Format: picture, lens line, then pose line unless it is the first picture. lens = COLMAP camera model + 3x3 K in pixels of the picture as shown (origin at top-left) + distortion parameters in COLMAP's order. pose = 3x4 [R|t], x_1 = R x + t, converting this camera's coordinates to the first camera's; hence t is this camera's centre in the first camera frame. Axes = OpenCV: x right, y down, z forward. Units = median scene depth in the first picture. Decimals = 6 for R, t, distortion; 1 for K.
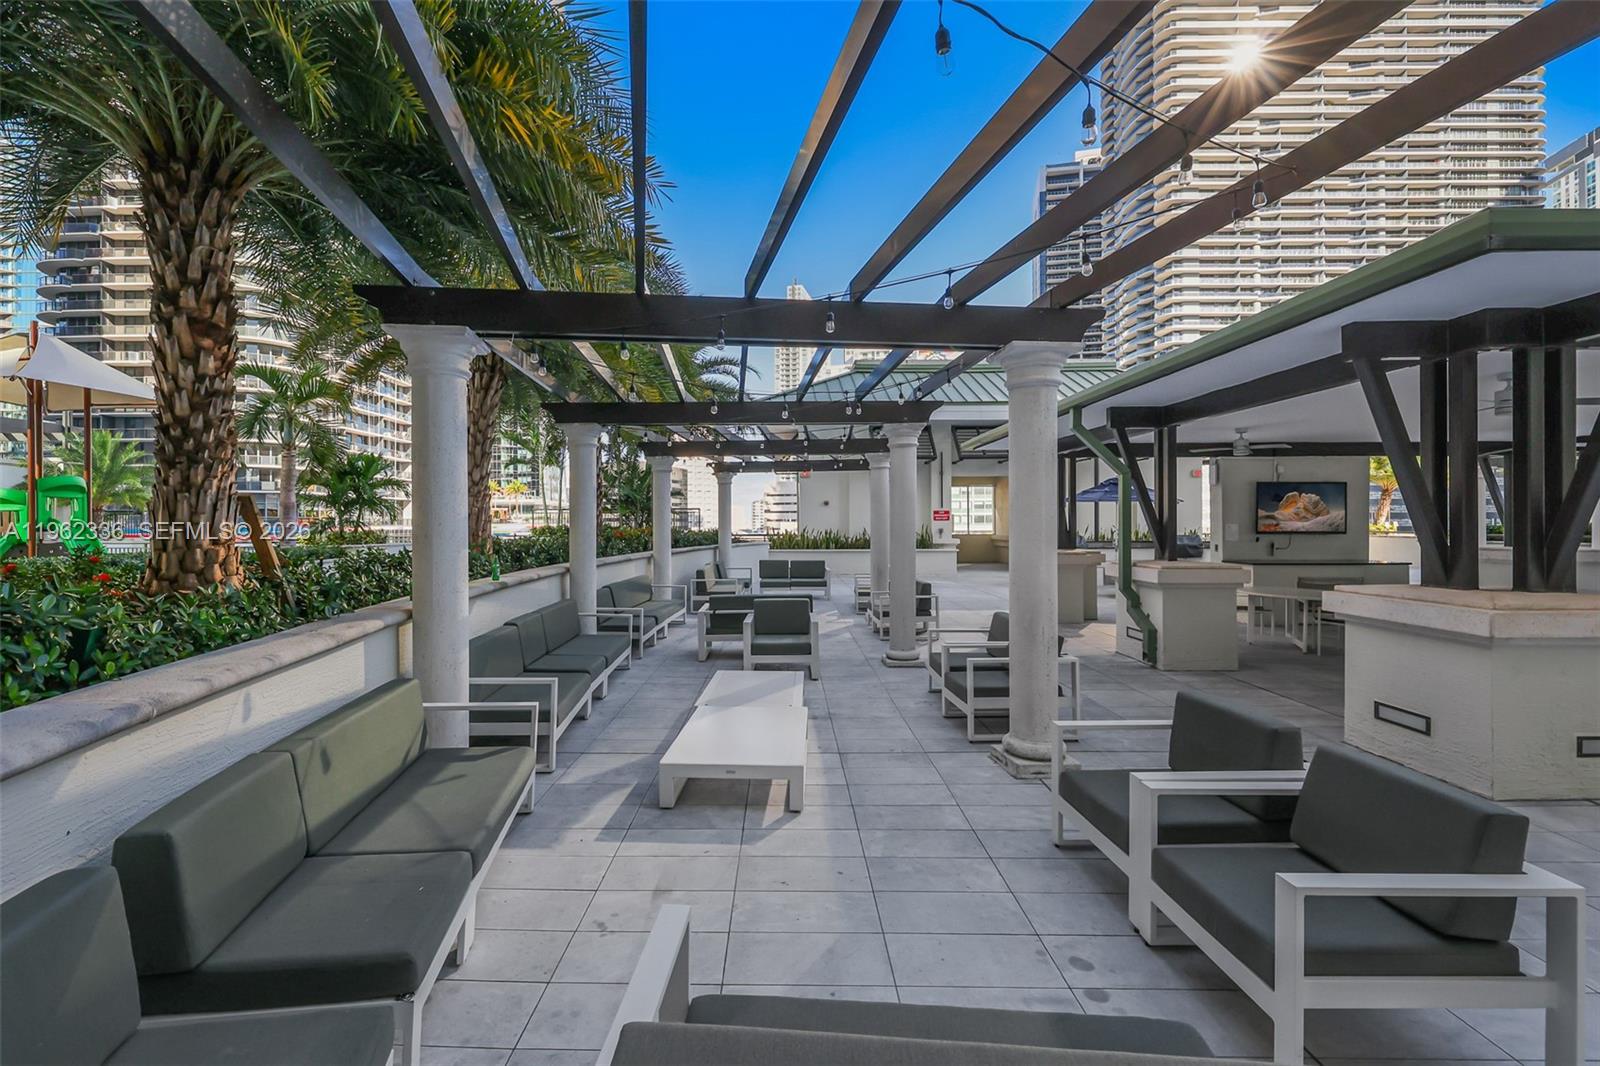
lens RADIAL K [[685.9, 0, 796.4], [0, 685.9, 530.8], [0, 0, 1]] dist [-0.001455, -0.000233]
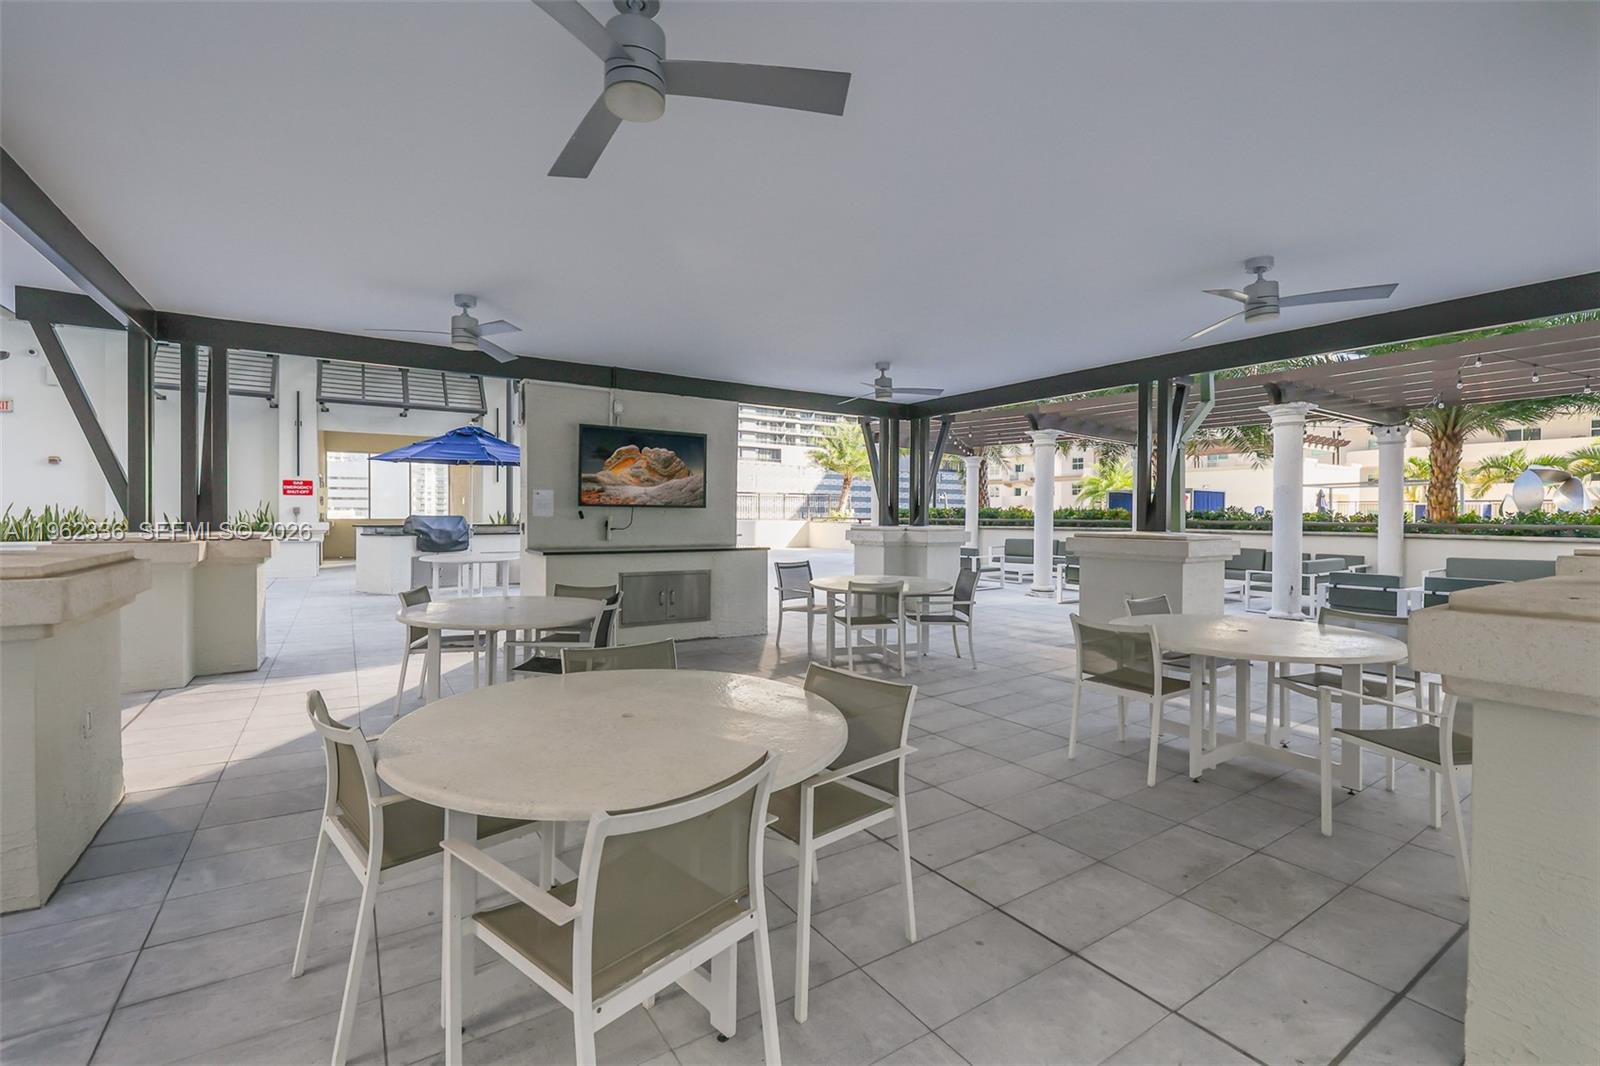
lens RADIAL K [[685.9, 0, 801.4], [0, 685.9, 531.0], [0, 0, 1]] dist [-0.001455, -0.000233]
pose [[0.833455, -0.003207, 0.552578, 0.488808], [-0.003741, 0.999927, 0.011446, 0.019594], [-0.552574, -0.011607, 0.833383, 0.351594]]
